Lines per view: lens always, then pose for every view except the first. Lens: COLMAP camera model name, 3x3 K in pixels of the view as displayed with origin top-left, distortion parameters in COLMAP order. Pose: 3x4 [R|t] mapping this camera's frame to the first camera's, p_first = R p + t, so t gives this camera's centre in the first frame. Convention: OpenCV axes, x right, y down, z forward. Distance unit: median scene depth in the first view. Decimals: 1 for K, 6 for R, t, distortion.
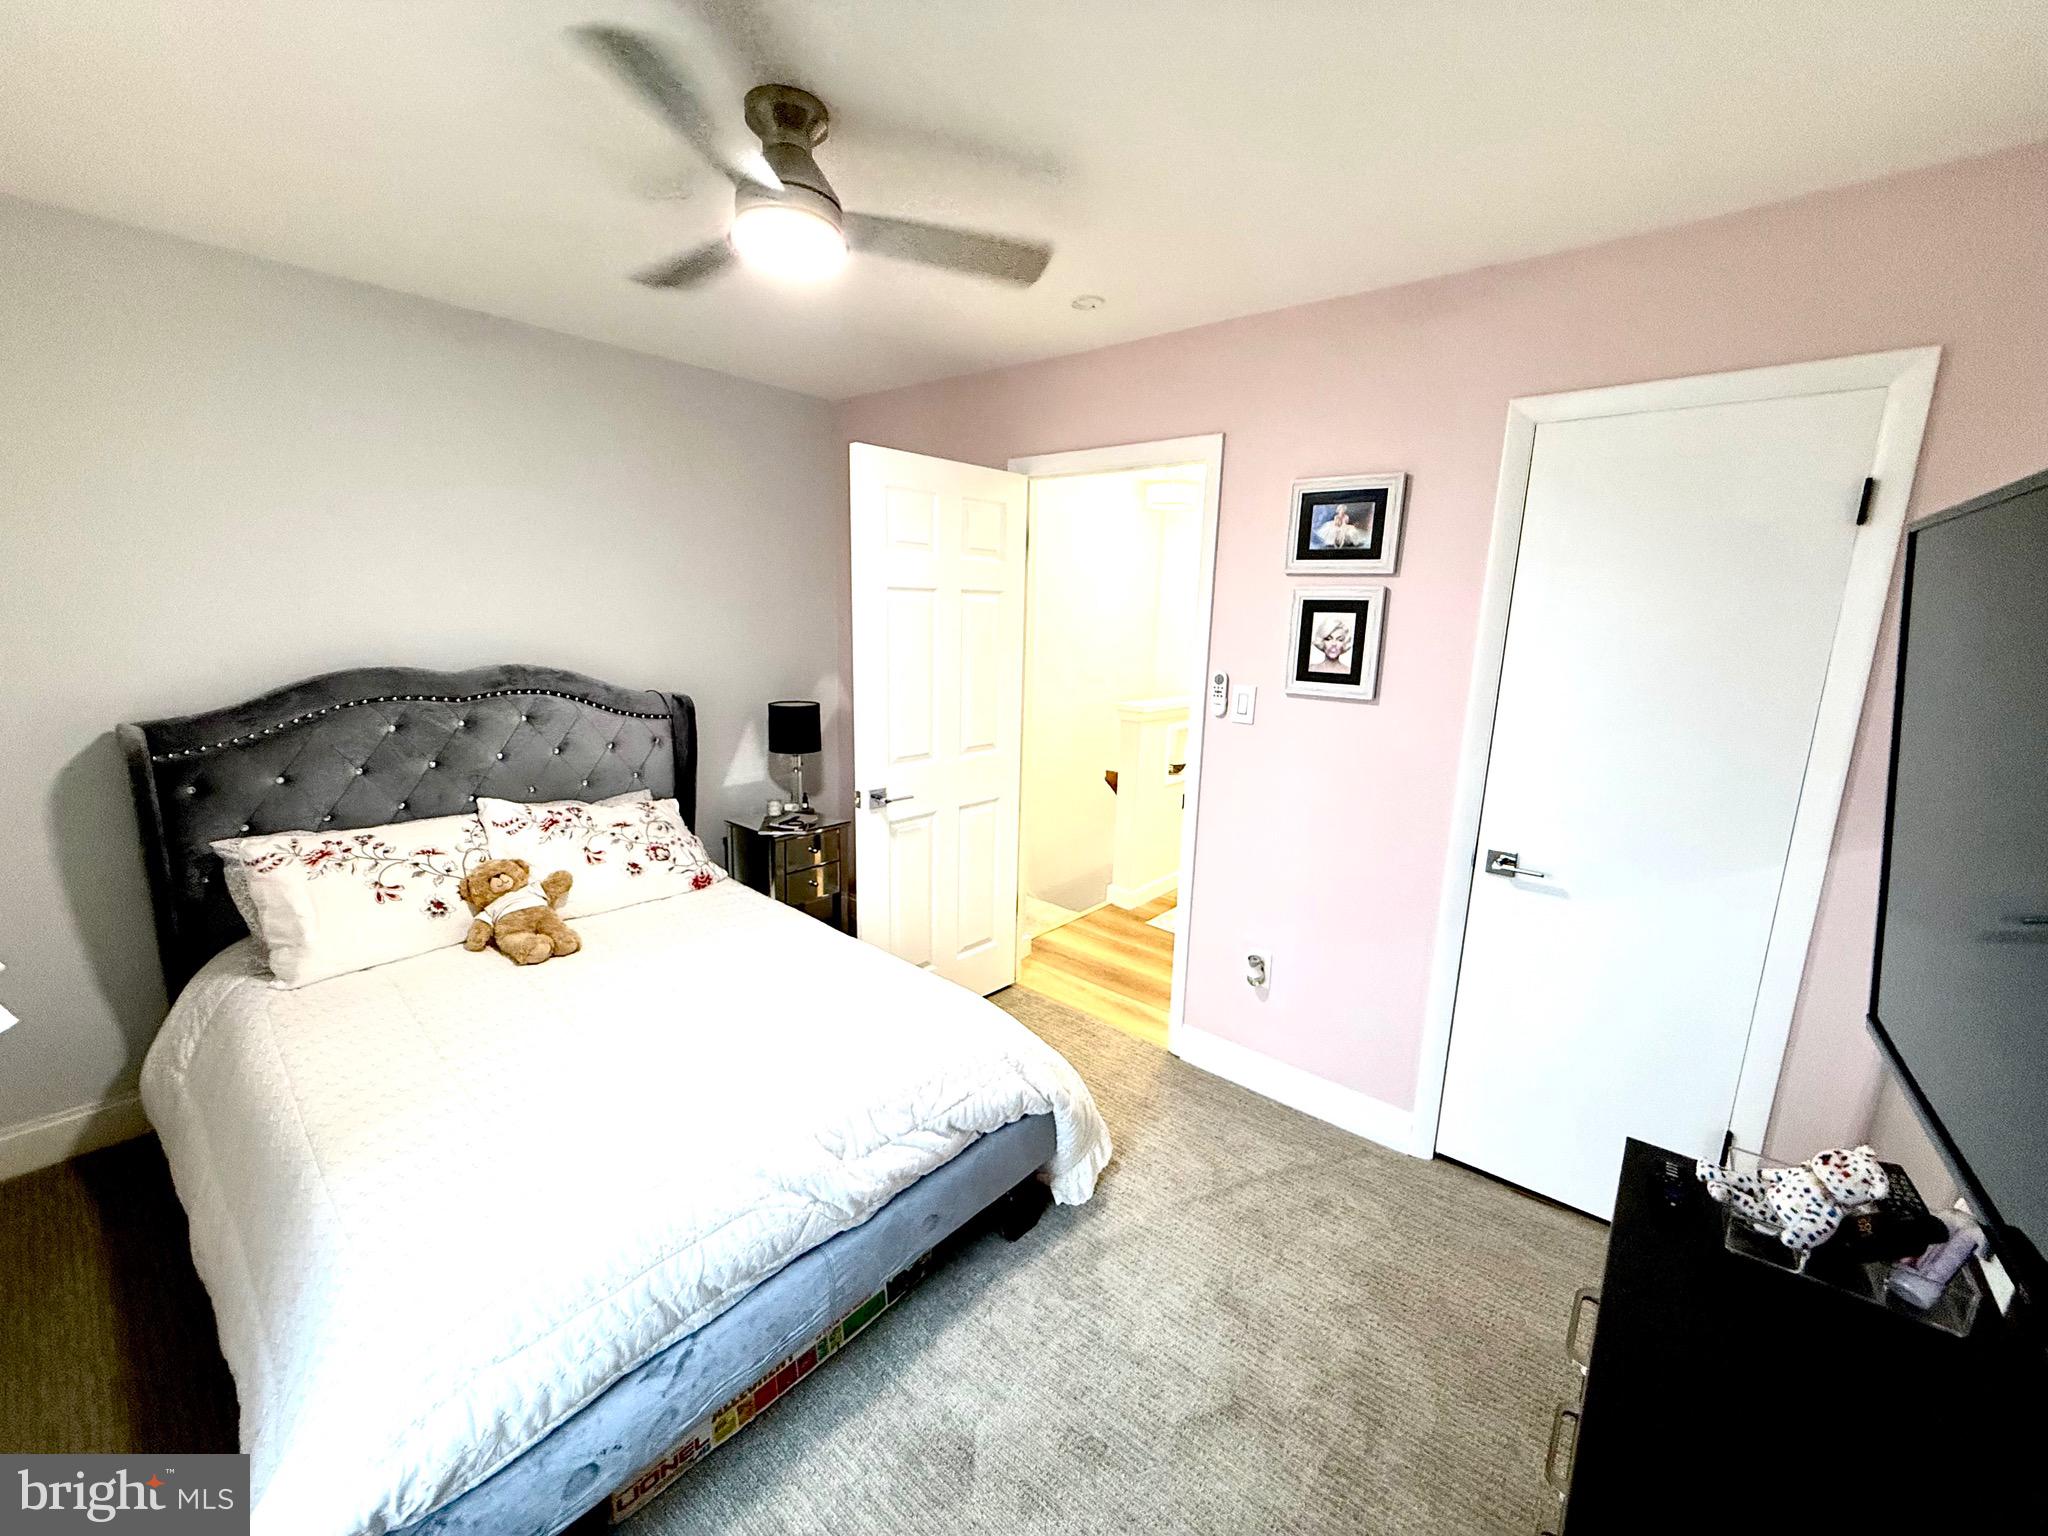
lens RADIAL K [[816.3, 0, 1018.3], [0, 816.3, 766.4], [0, 0, 1]] dist [-0.000174, -0.000215]
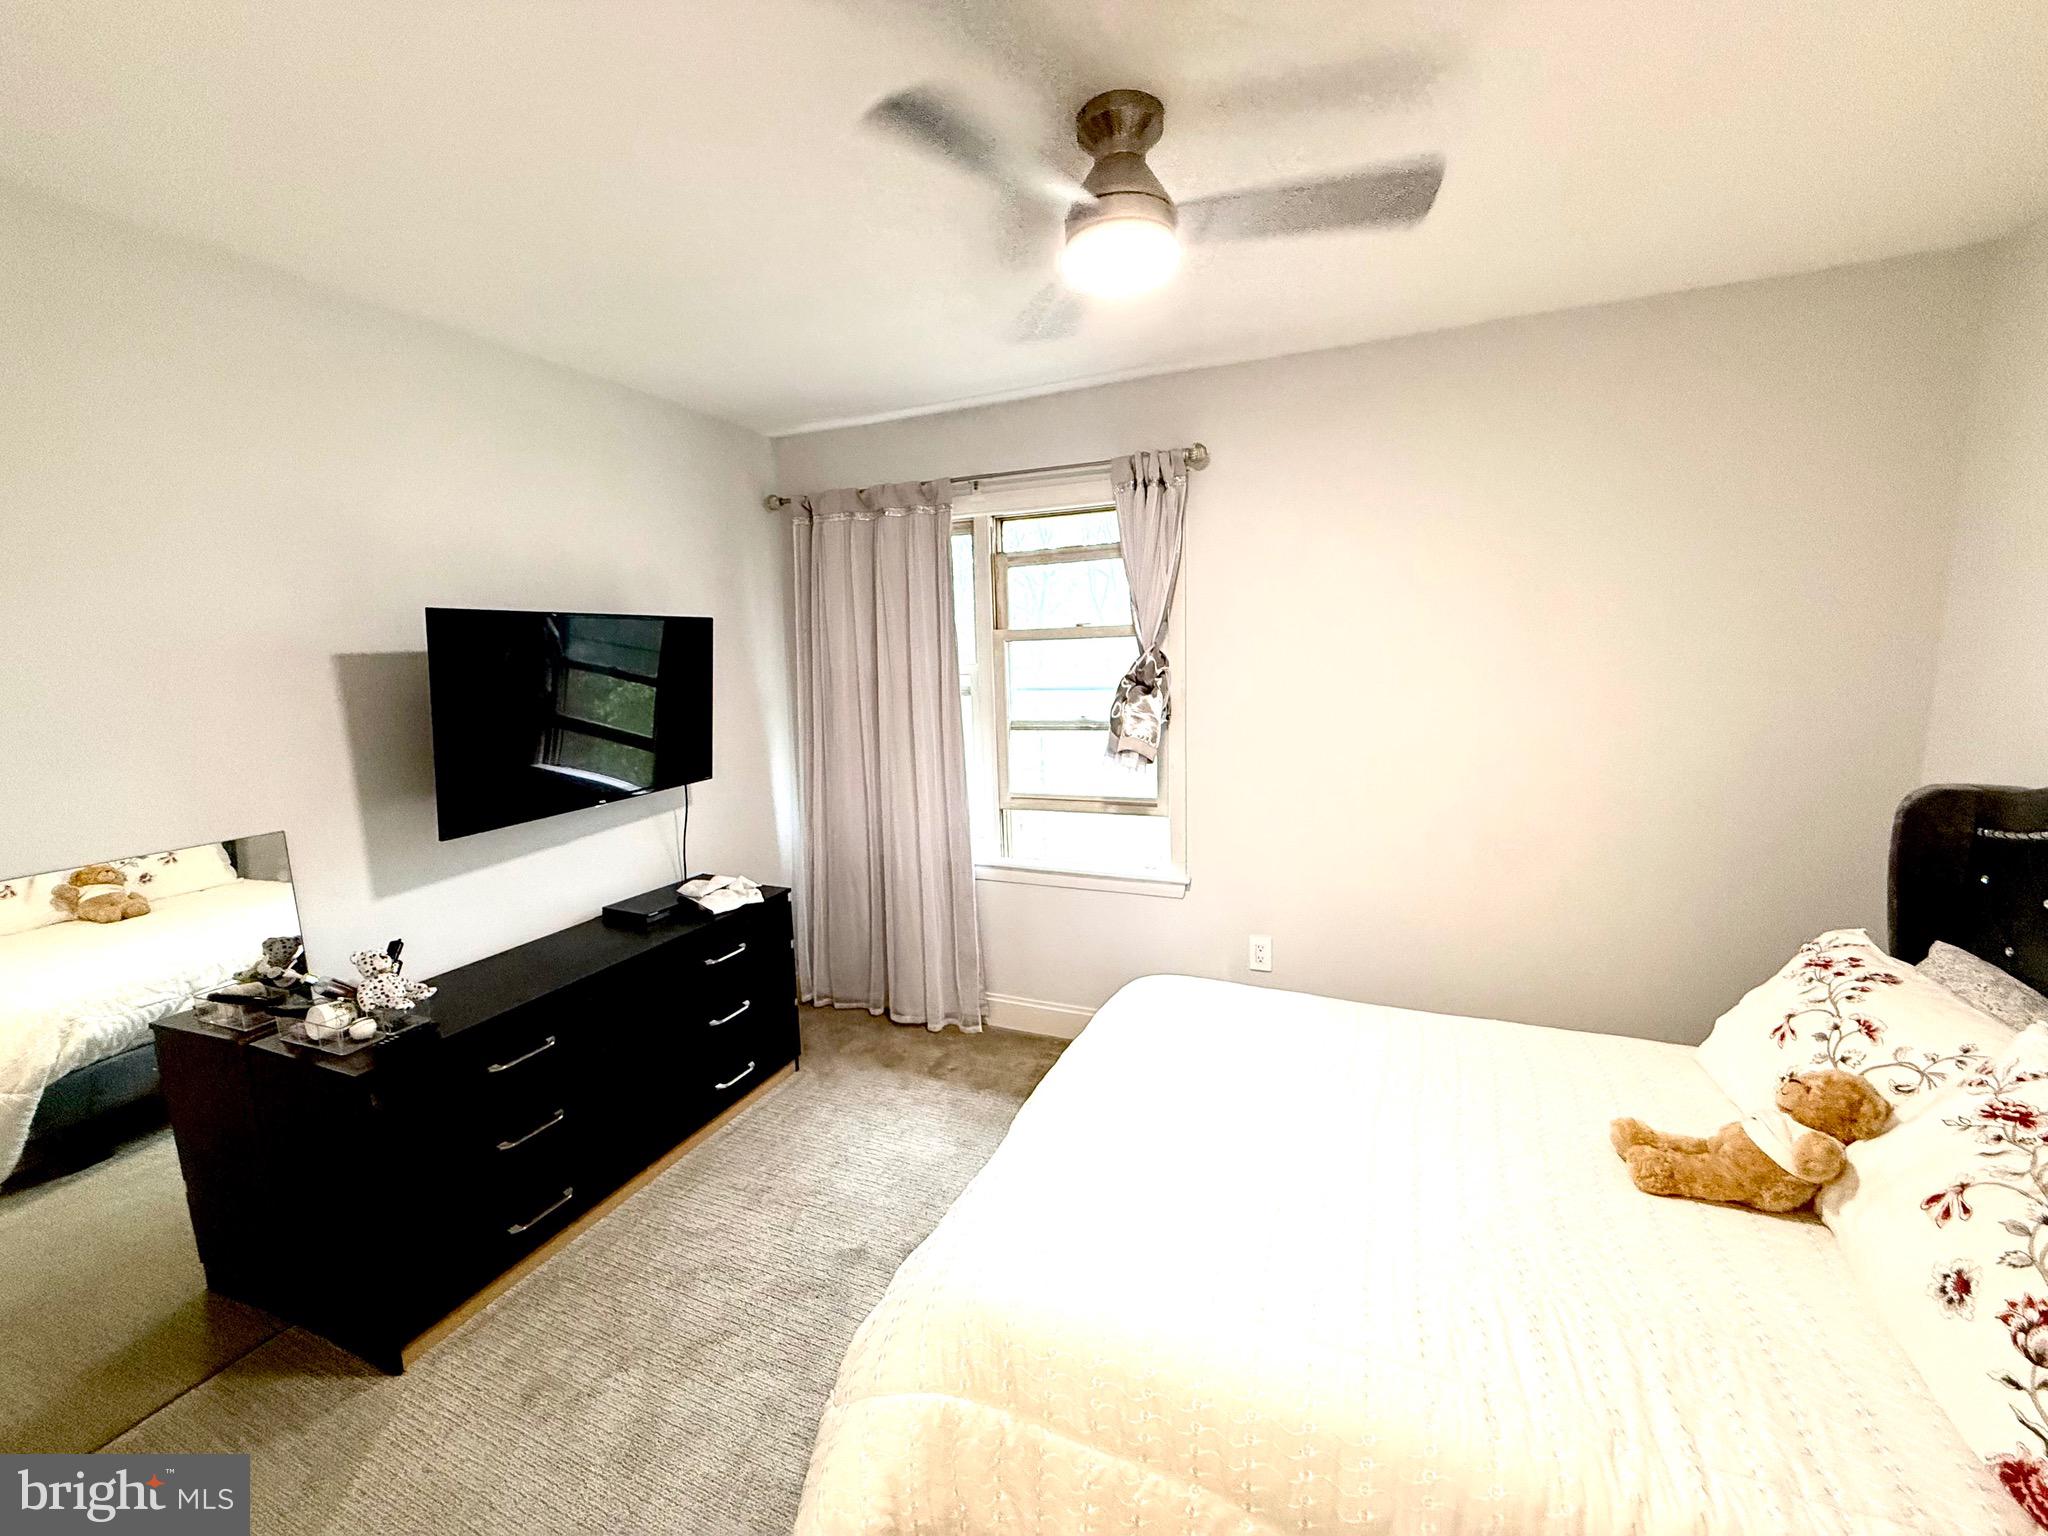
lens RADIAL K [[816.3, 0, 1018.3], [0, 816.3, 766.4], [0, 0, 1]] dist [-0.000174, -0.000215]
pose [[-0.958797, 0.046095, -0.280327, 0.101628], [-0.048513, 0.945690, 0.321430, -0.275530], [0.279918, 0.321786, -0.904488, 1.367349]]
